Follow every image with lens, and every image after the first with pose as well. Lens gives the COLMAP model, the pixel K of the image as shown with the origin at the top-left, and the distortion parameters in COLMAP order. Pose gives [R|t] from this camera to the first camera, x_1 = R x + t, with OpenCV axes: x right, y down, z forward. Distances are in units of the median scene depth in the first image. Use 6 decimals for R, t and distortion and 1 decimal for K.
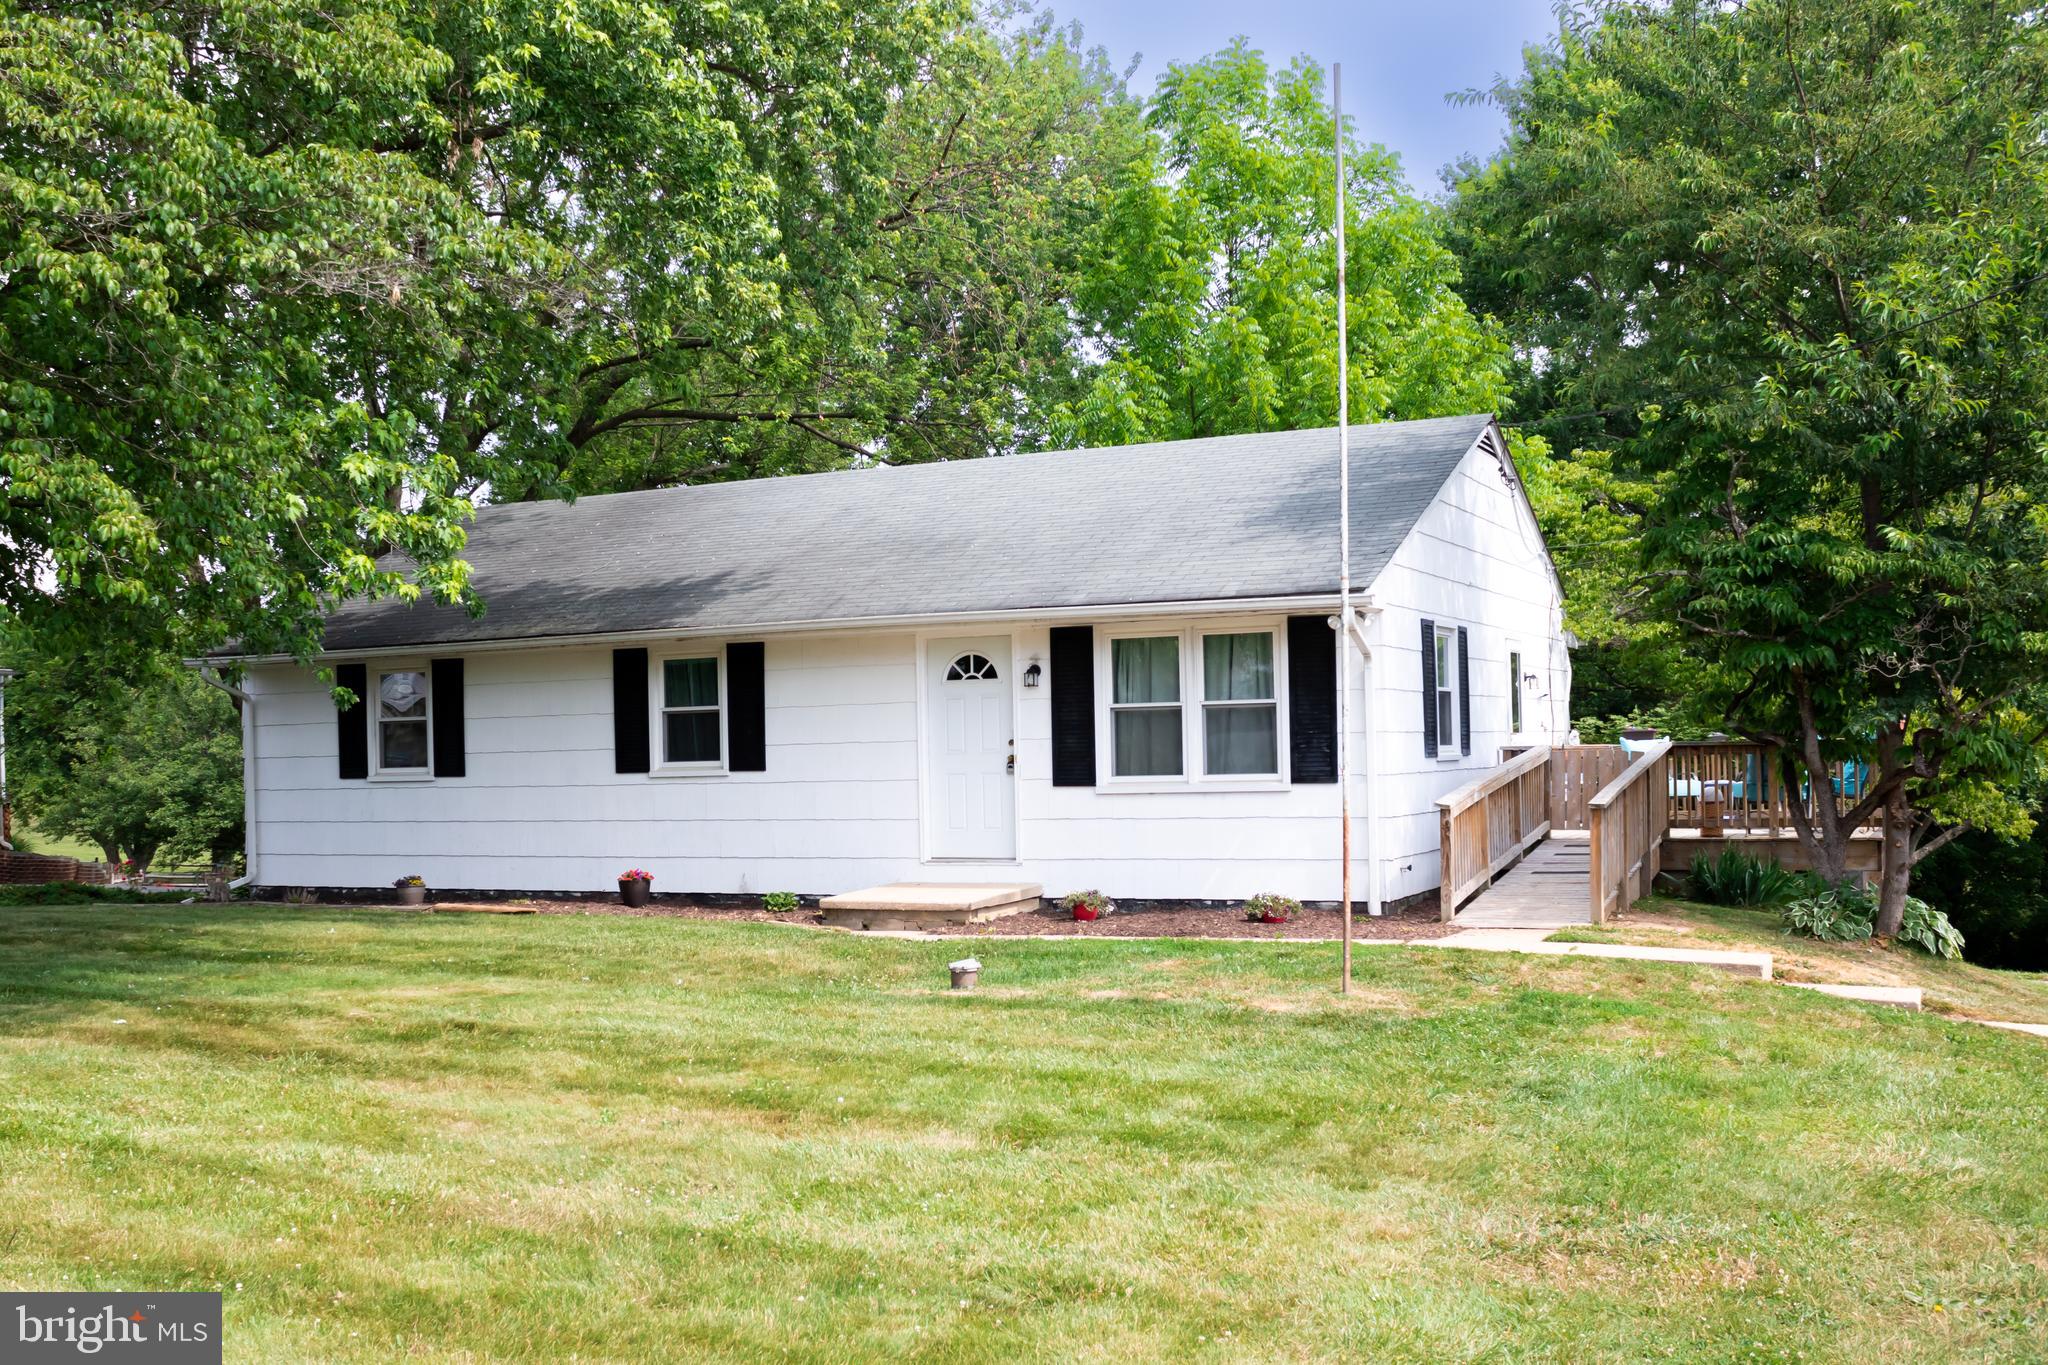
lens RADIAL K [[1883.6, 0, 1024.0], [0, 1883.6, 682.5], [0, 0, 1]] dist [-0.082748, -0.001486]
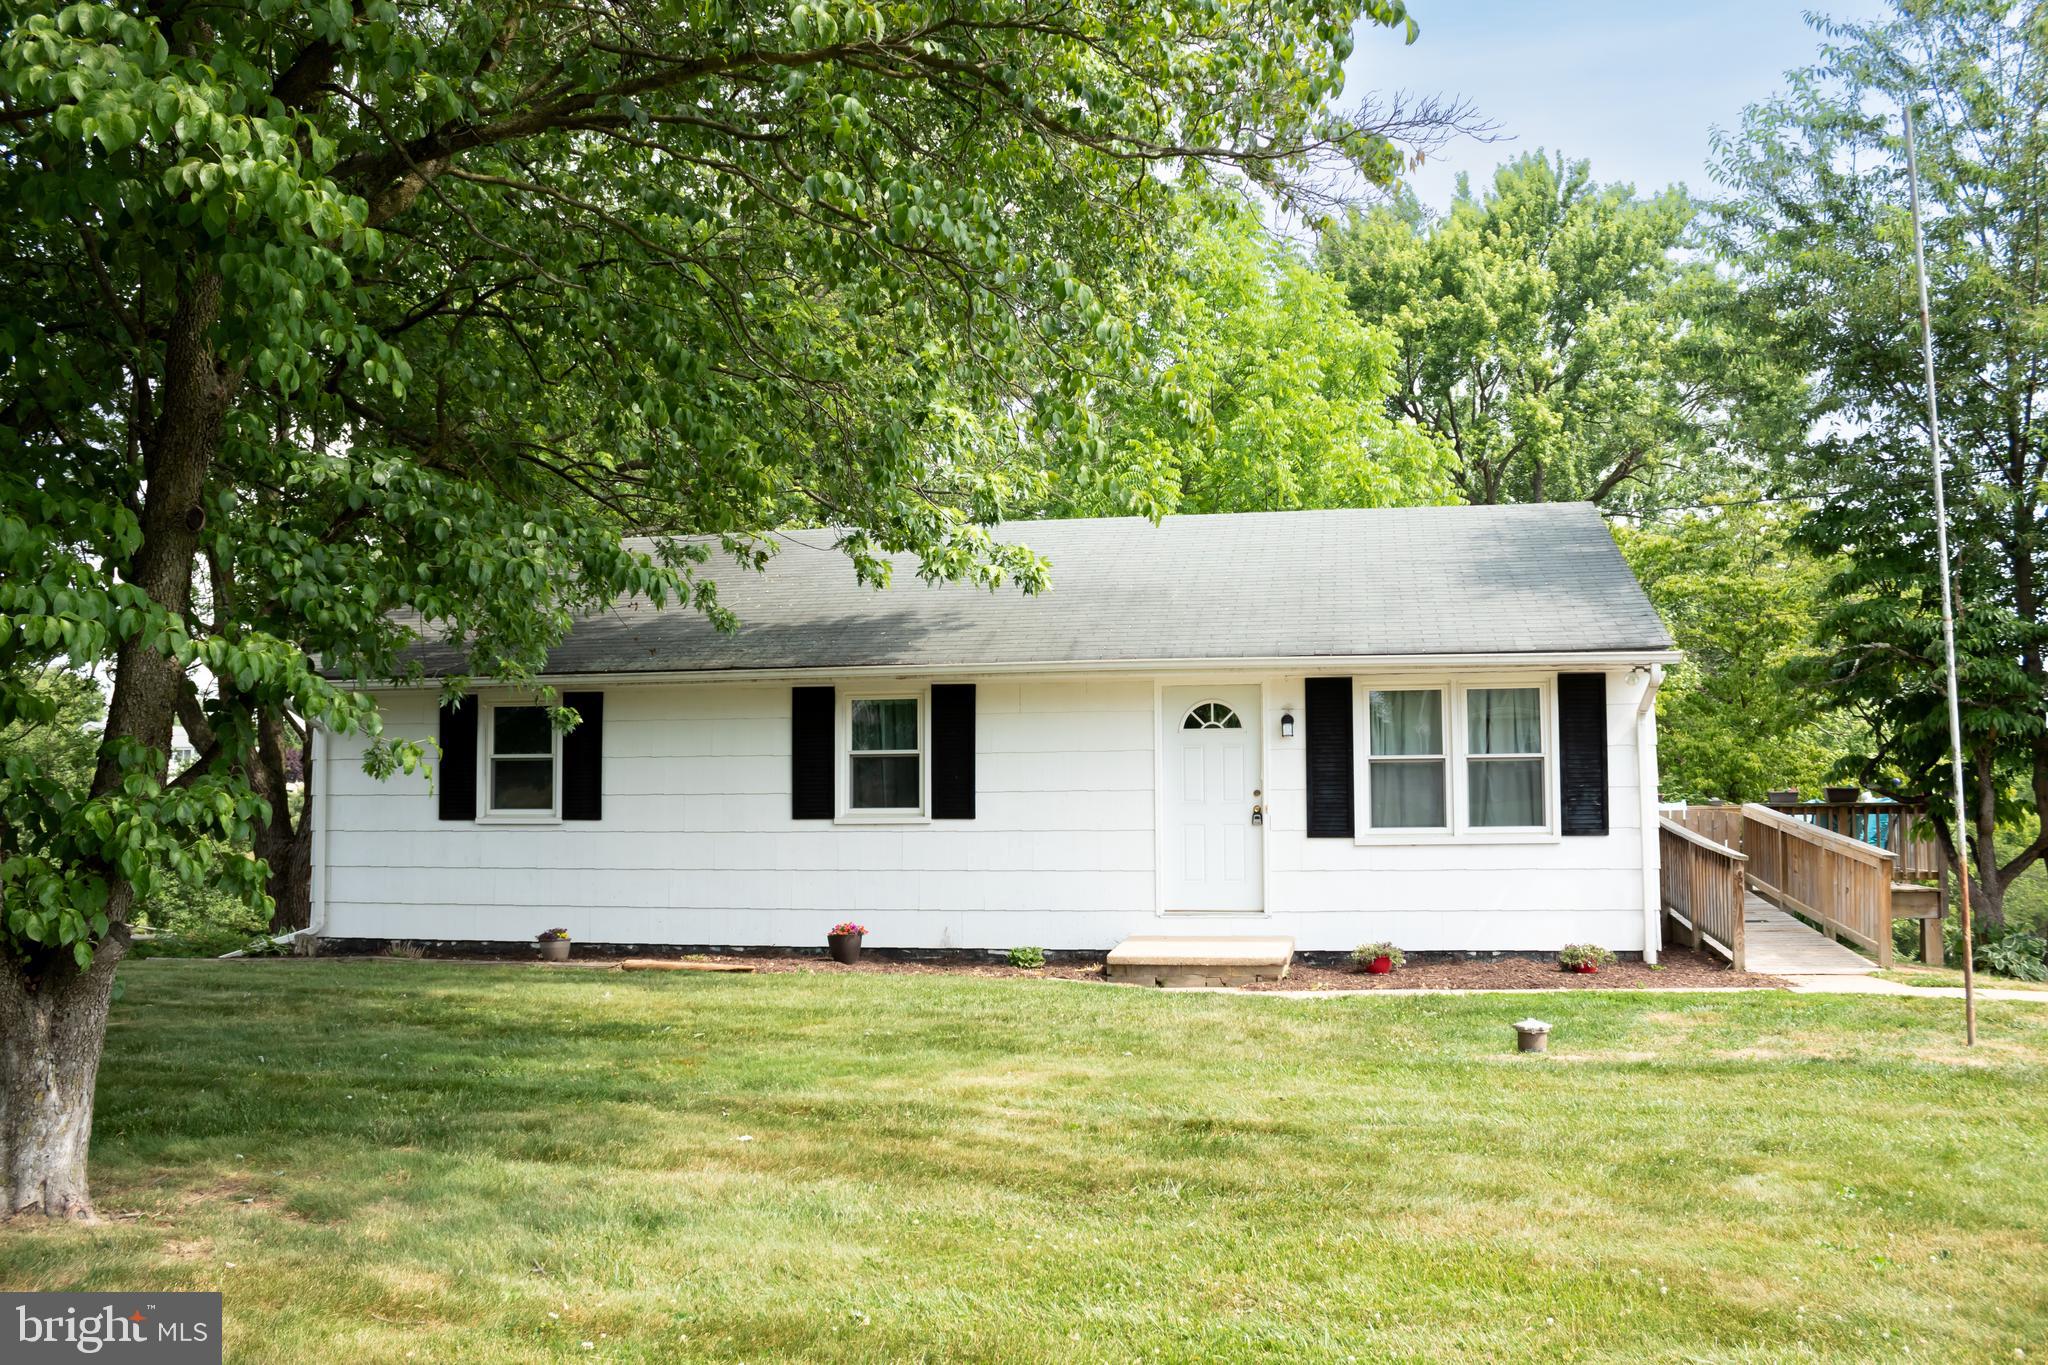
lens RADIAL K [[1676.6, 0, 1022.5], [0, 1676.6, 594.6], [0, 0, 1]] dist [-0.100554, 0.006428]
pose [[0.970659, 0.046918, 0.235840, -0.343449], [-0.024689, 0.995042, -0.096339, 0.016025], [-0.239191, 0.087689, 0.967005, 0.173139]]
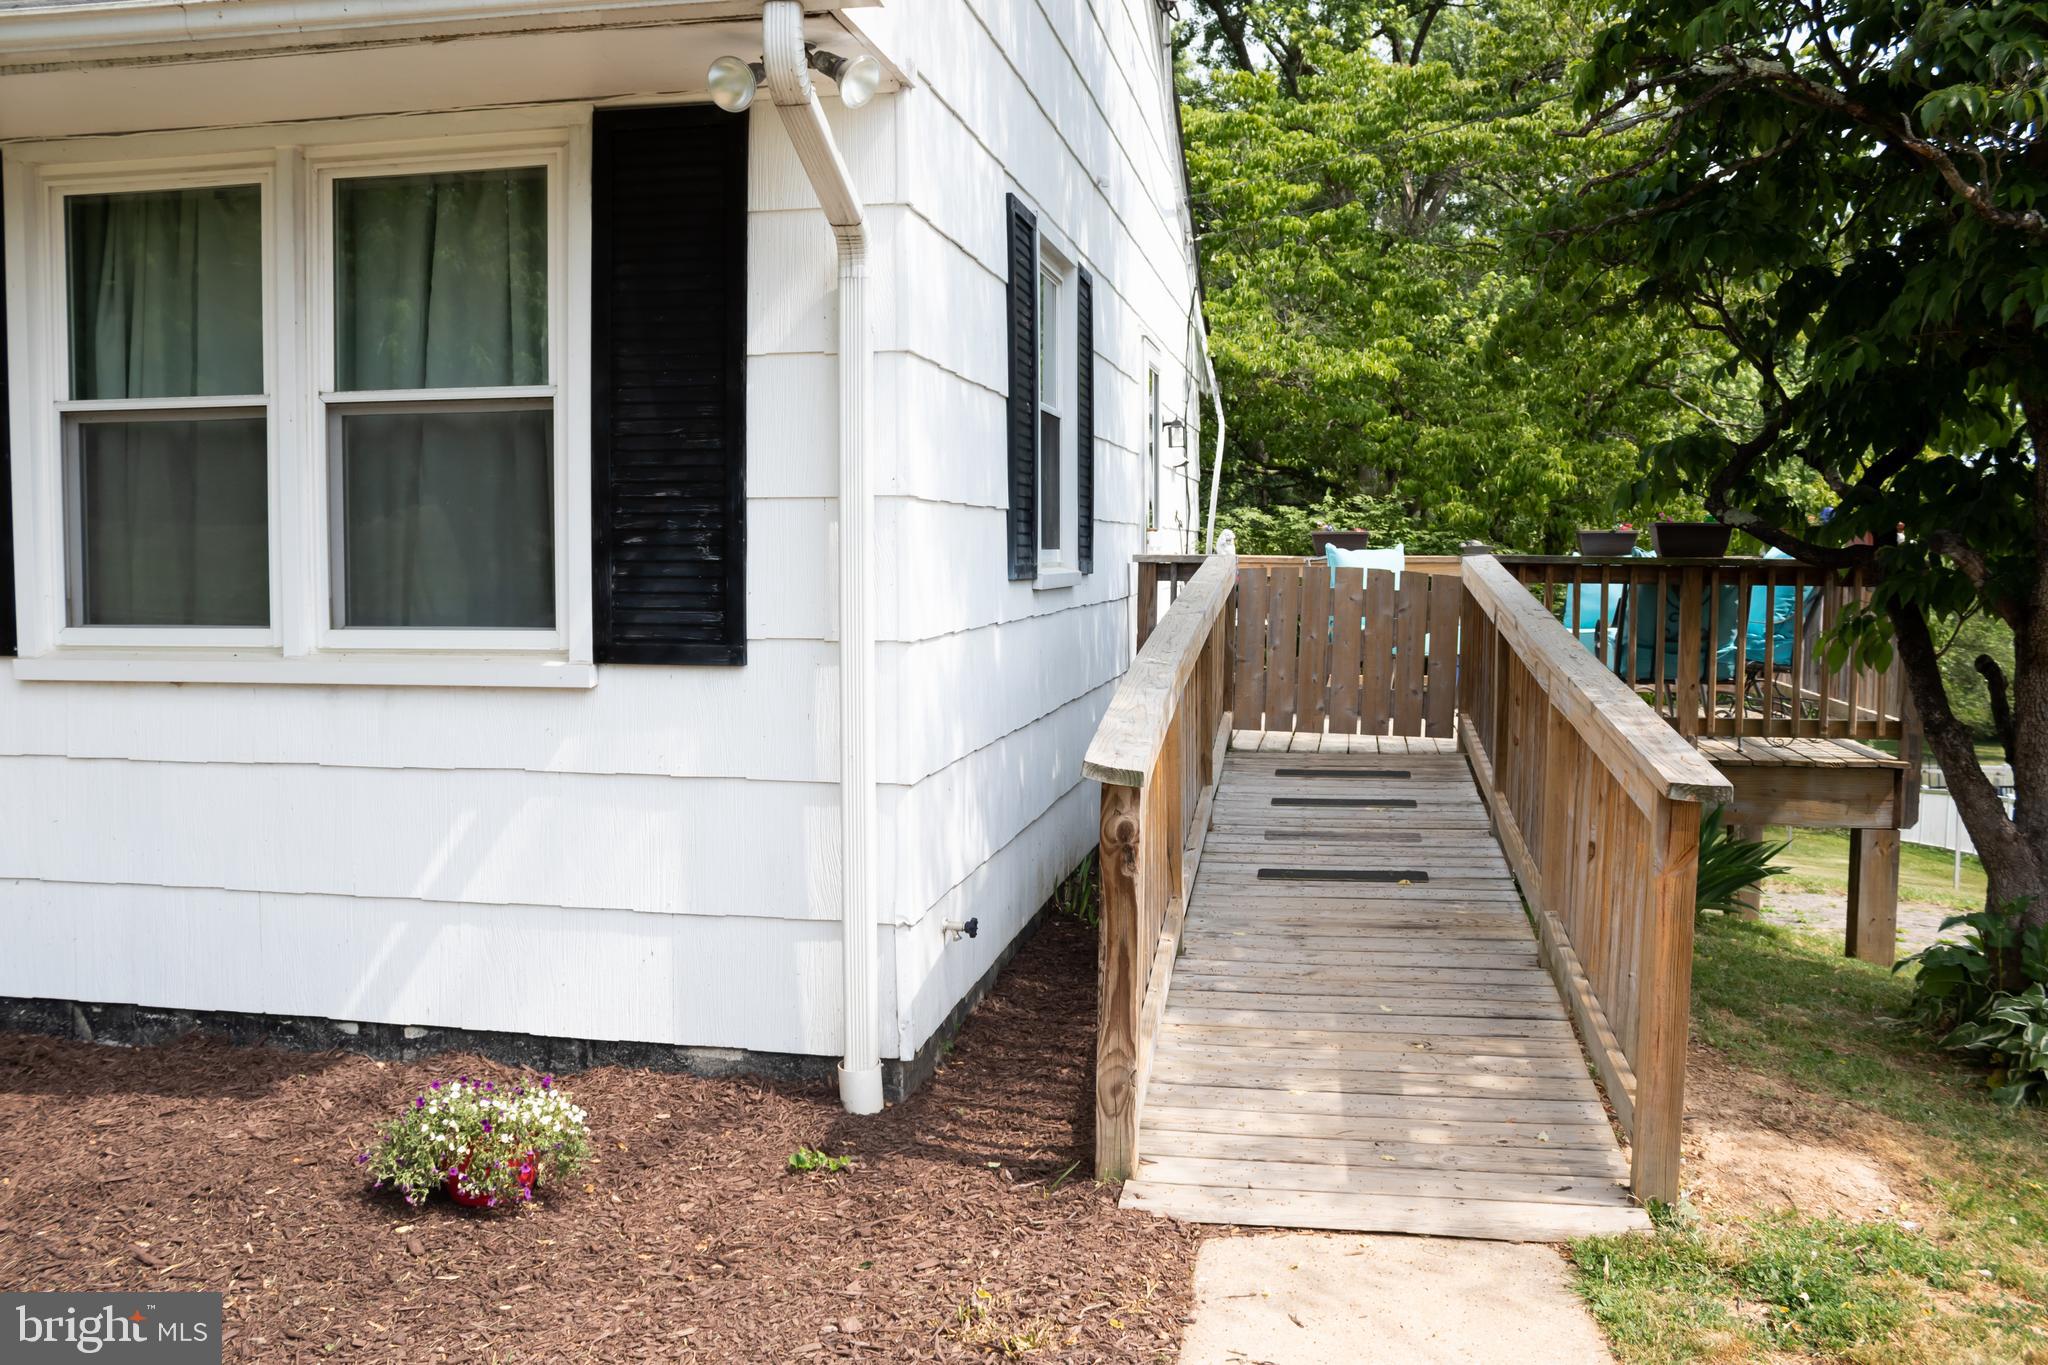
lens RADIAL K [[1771.8, 0, 1022.9], [0, 1771.8, 593.7], [0, 0, 1]] dist [-0.152632, 0.000296]
pose [[0.964683, 0.011418, 0.263167, 0.126727], [-0.026664, 0.998161, 0.054434, 0.023704], [-0.262062, -0.059529, 0.963213, 0.671208]]
